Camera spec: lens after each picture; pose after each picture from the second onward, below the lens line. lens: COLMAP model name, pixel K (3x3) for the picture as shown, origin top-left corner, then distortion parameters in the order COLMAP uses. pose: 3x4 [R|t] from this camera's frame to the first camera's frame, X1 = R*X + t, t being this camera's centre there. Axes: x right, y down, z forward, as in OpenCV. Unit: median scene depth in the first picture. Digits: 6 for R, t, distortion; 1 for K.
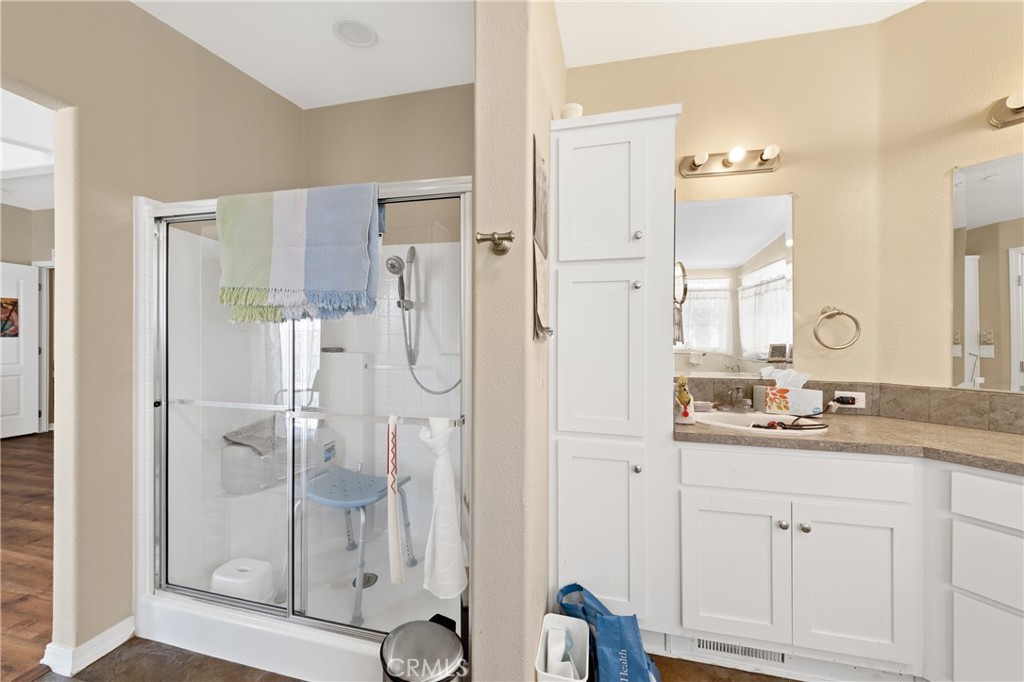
lens RADIAL K [[352.7, 0, 470.2], [0, 352.7, 342.5], [0, 0, 1]] dist [0.002861, -0.000589]
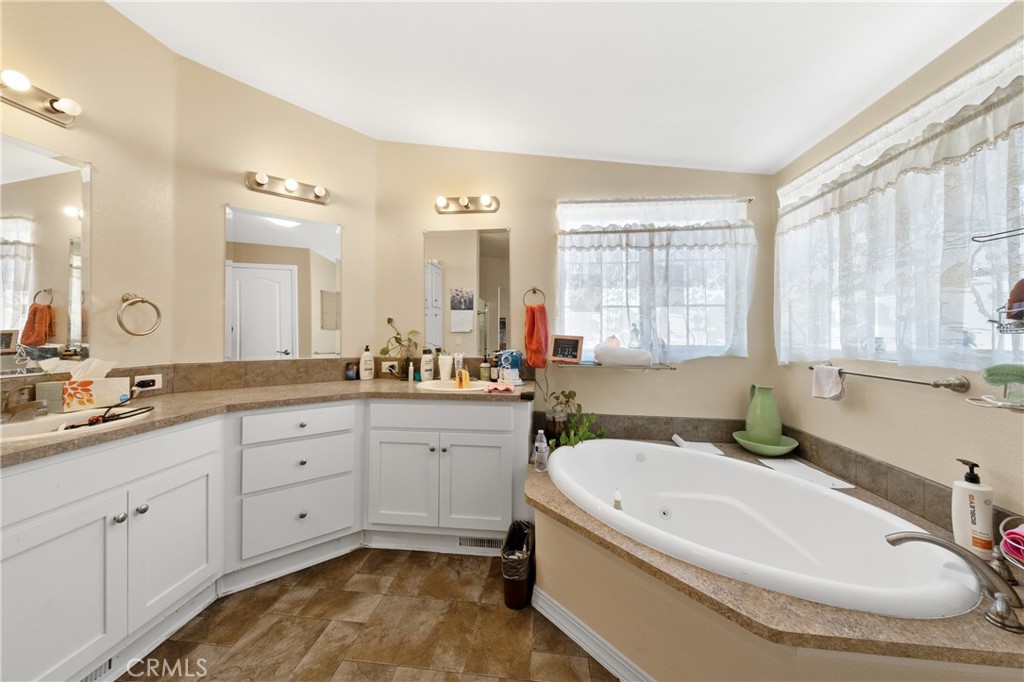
lens RADIAL K [[352.7, 0, 510.7], [0, 352.7, 332.1], [0, 0, 1]] dist [0.002861, -0.000589]
pose [[-0.104435, -0.009434, 0.994487, -0.113884], [-0.000261, 0.999955, 0.009458, -0.000994], [-0.994532, 0.000729, -0.104433, 0.025659]]
